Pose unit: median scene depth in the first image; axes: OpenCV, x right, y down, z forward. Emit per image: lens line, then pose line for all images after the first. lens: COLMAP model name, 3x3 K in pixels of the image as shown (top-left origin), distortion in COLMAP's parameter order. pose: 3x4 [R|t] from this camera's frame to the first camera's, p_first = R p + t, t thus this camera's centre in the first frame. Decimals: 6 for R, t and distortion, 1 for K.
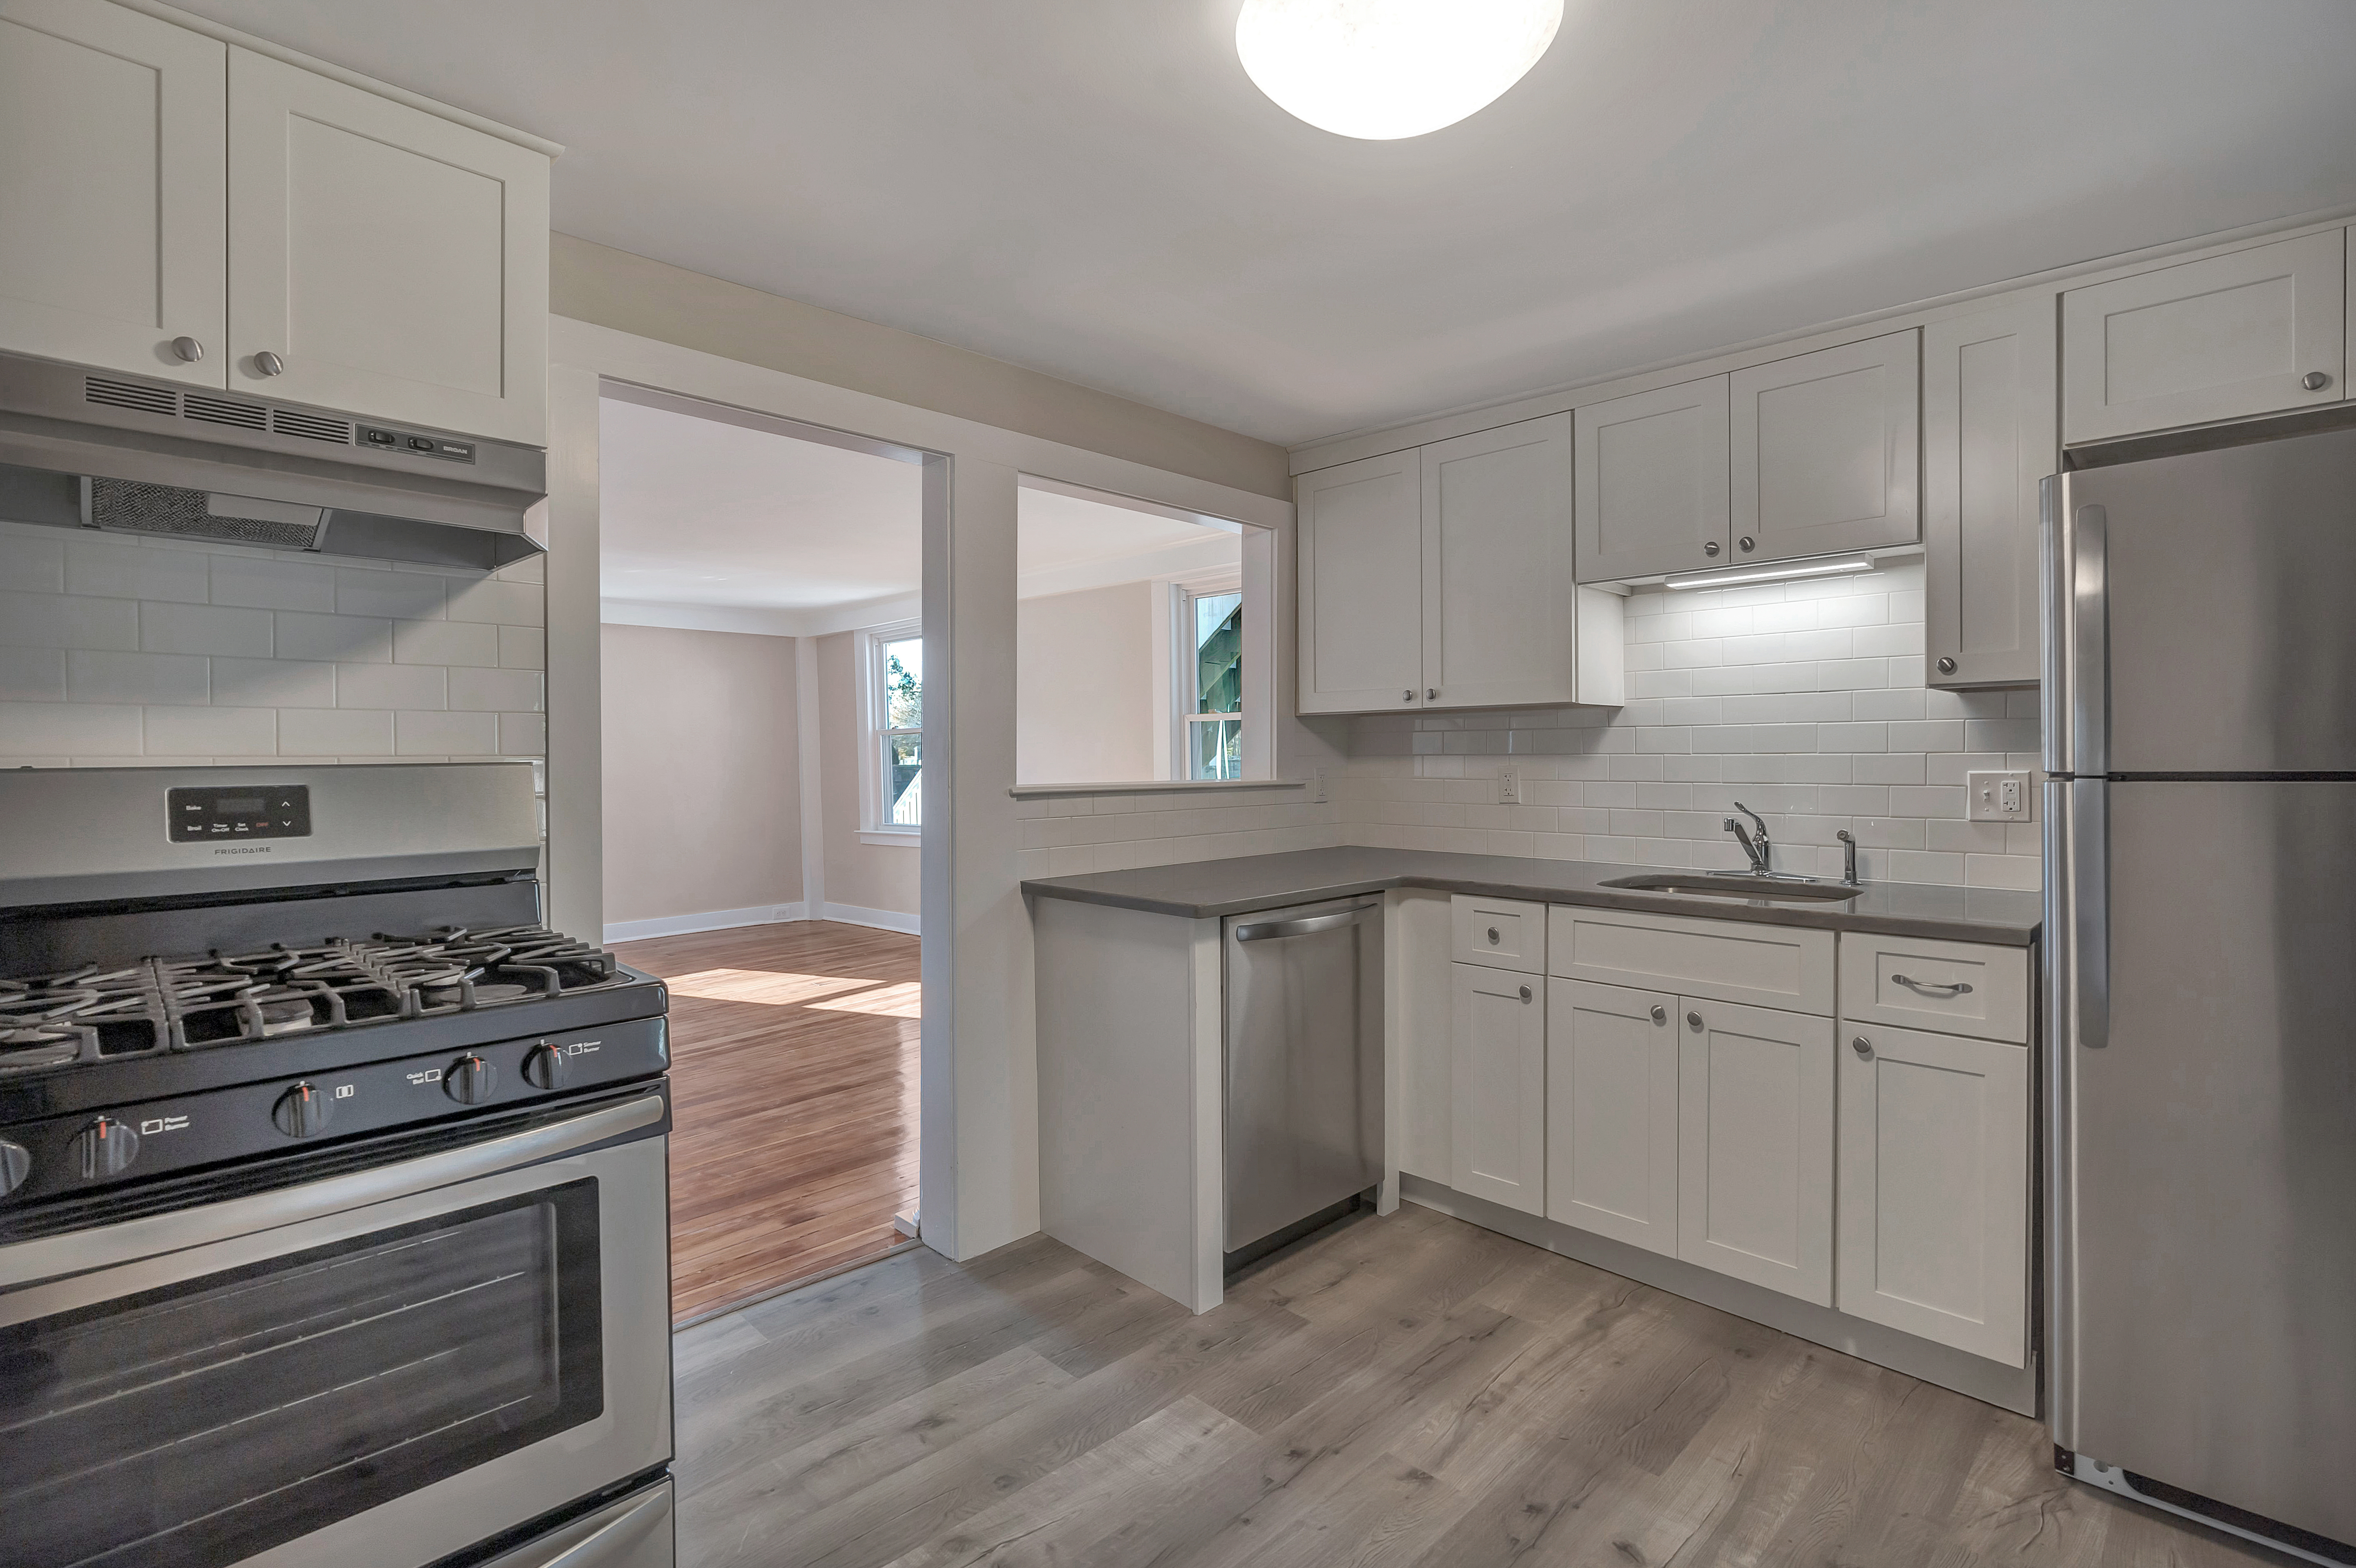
lens RADIAL K [[1104.8, 0, 1177.4], [0, 1104.8, 779.3], [0, 0, 1]] dist [-0.004740, -0.000905]
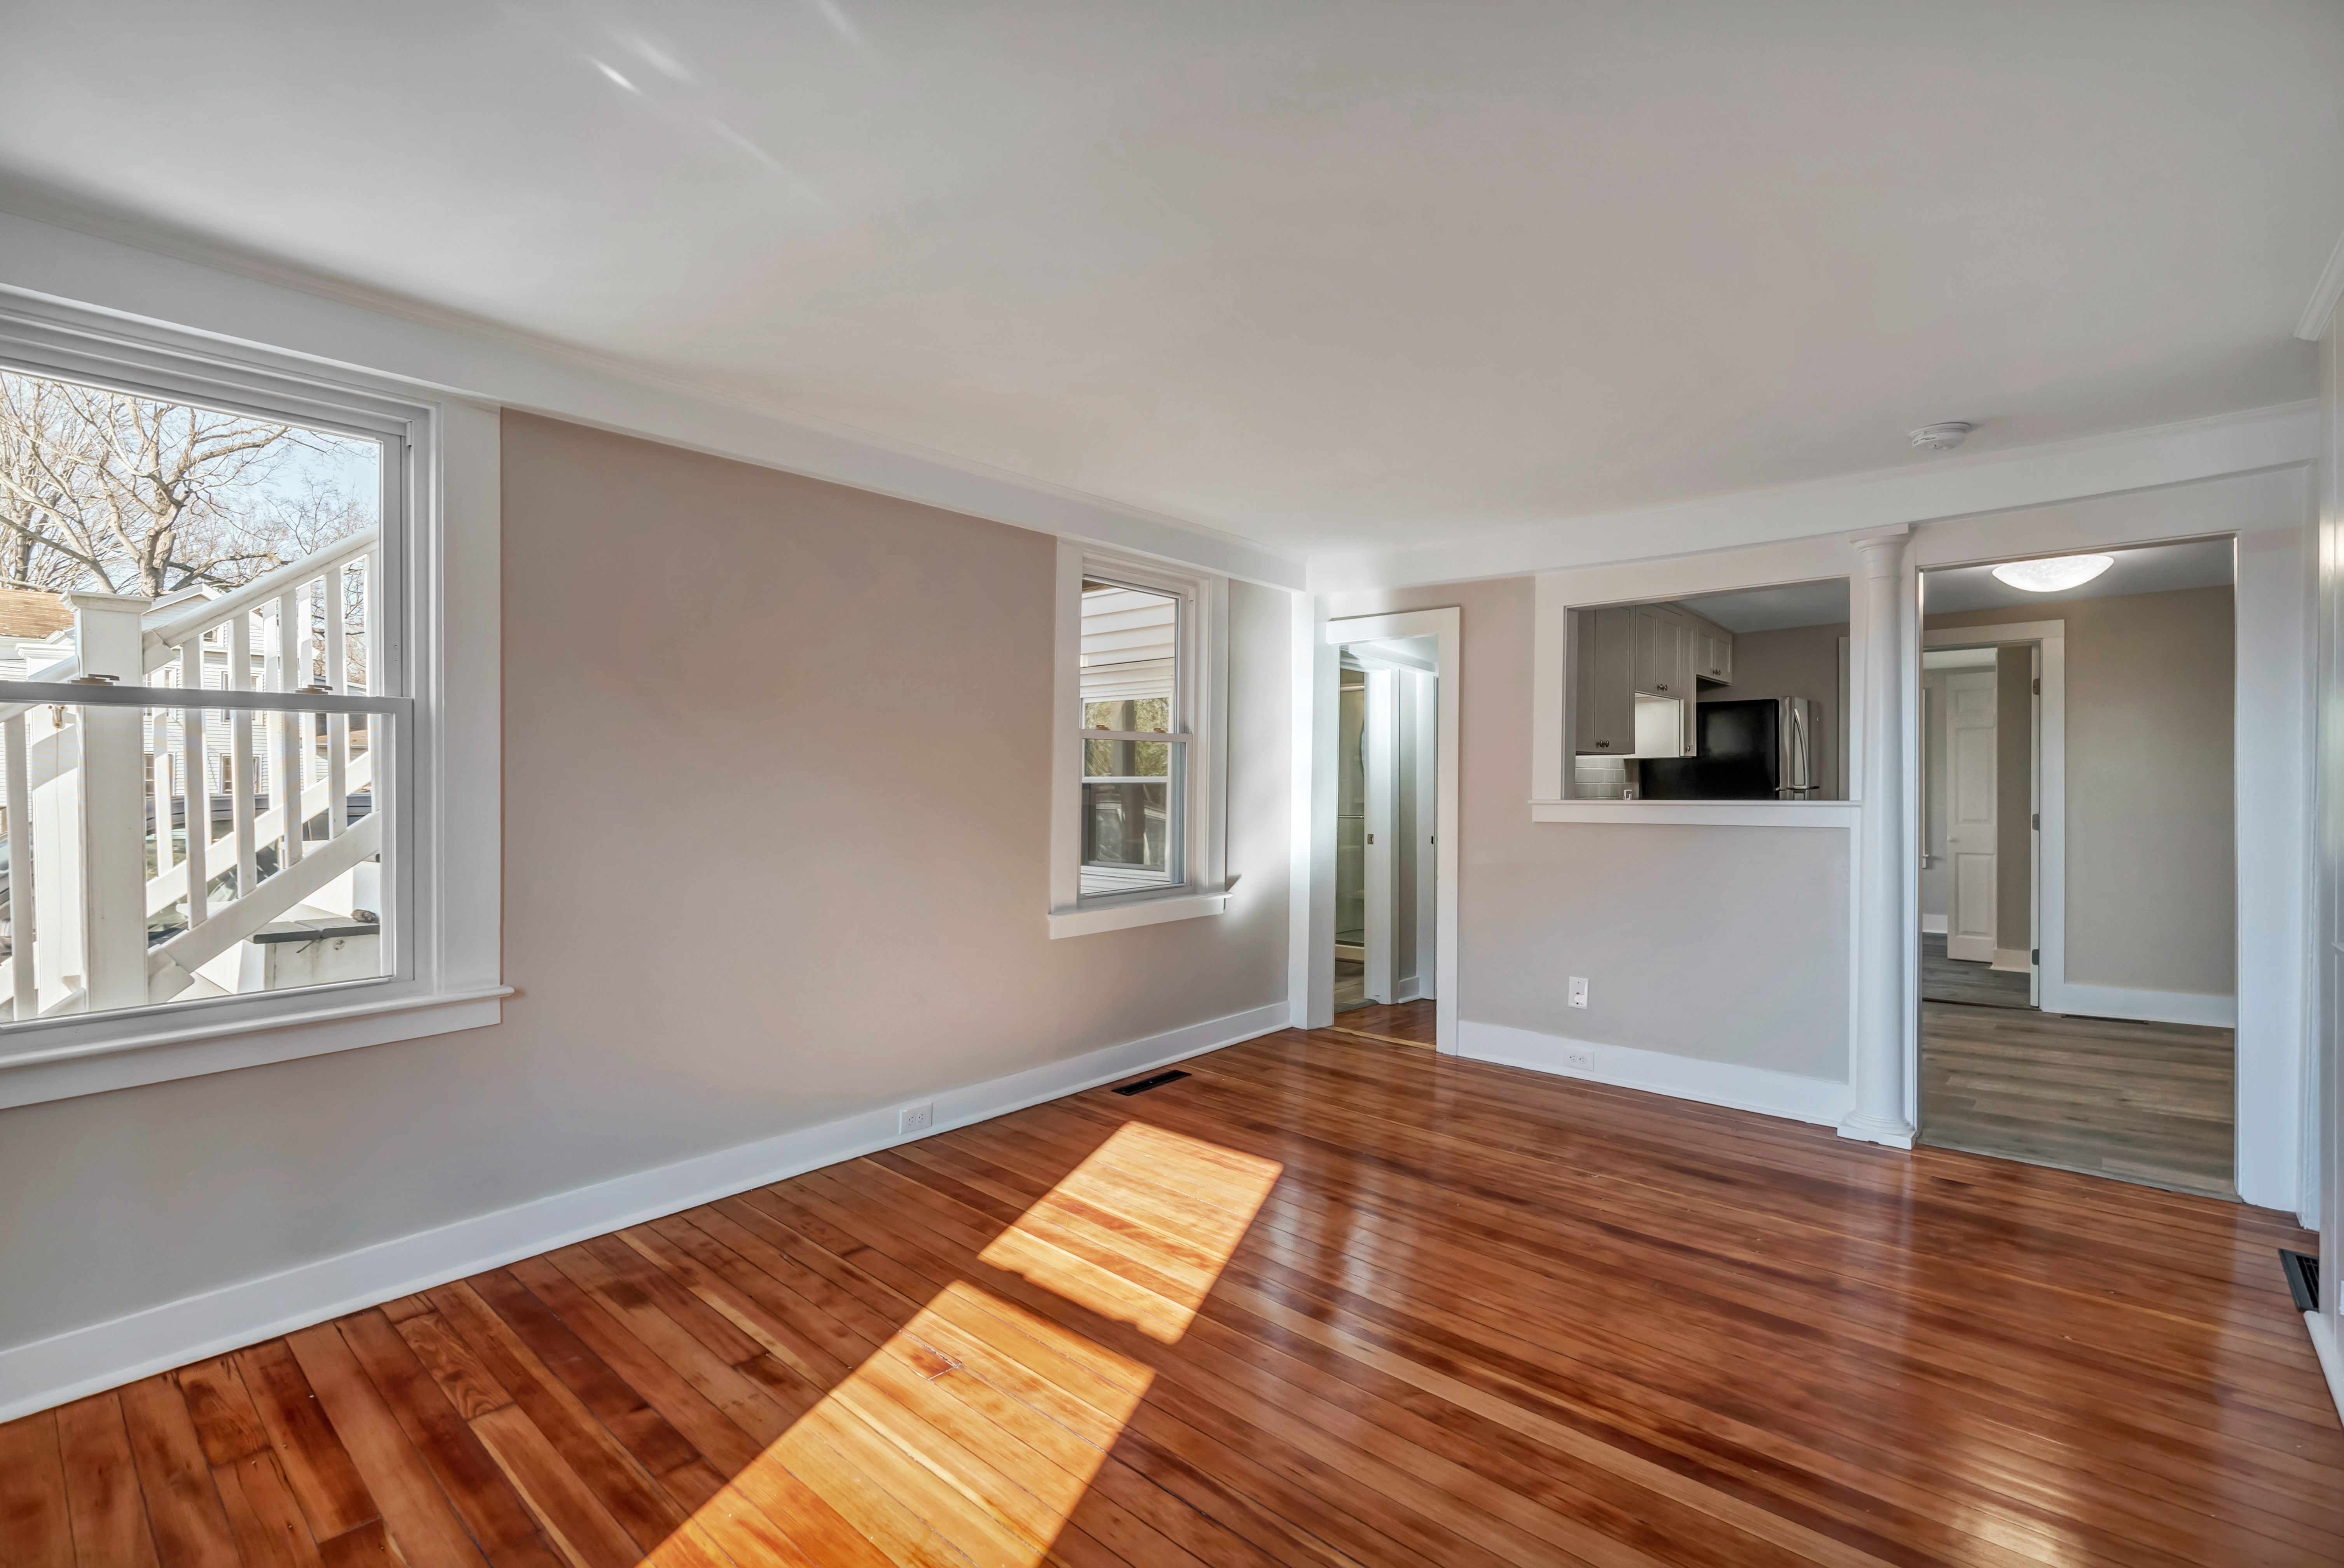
lens RADIAL K [[1099.1, 0, 1171.0], [0, 1099.1, 786.0], [0, 0, 1]] dist [-0.004740, -0.000905]
pose [[-0.075872, -0.000321, 0.997117, -1.047891], [0.007224, 0.999974, 0.000871, -0.024960], [-0.997091, 0.007269, -0.075868, 1.387967]]
